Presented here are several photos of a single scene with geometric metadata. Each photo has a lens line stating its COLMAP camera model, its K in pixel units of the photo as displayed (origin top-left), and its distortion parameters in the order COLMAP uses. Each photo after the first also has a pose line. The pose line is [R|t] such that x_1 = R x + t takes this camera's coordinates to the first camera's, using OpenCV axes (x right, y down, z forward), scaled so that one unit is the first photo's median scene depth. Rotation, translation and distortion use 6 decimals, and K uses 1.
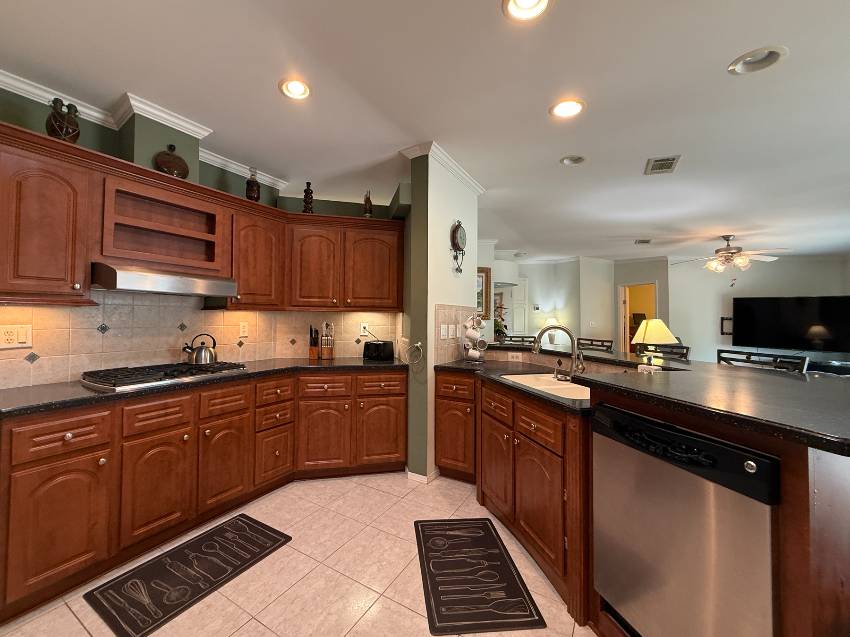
lens RADIAL K [[344.2, 0, 421.4], [0, 344.2, 308.1], [0, 0, 1]] dist [-0.001228, -0.000125]
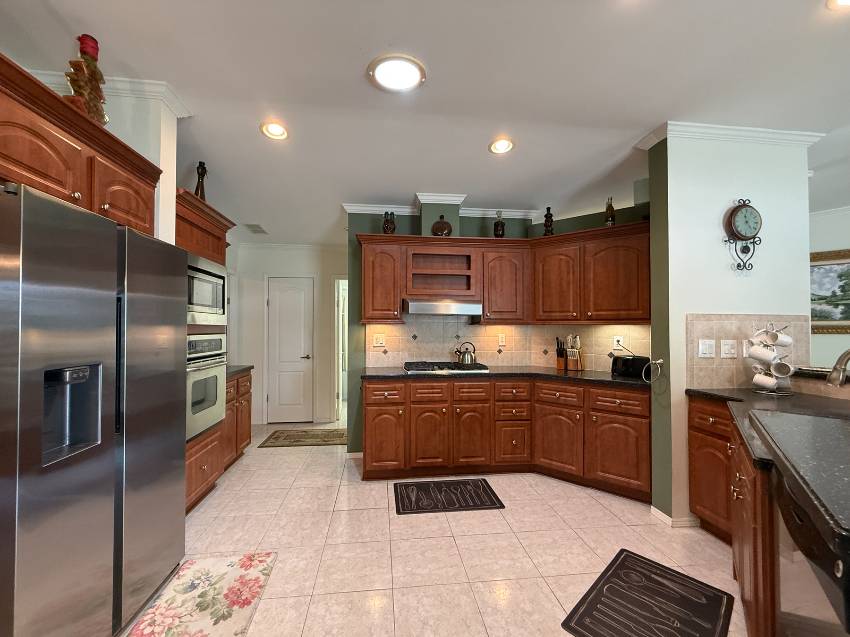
lens RADIAL K [[343.7, 0, 423.8], [0, 343.7, 321.3], [0, 0, 1]] dist [-0.000049, -0.000005]
pose [[0.619295, -0.020588, -0.784889, 0.321007], [0.022366, 0.999713, -0.008576, -0.001407], [0.784840, -0.012244, 0.619578, 0.004316]]
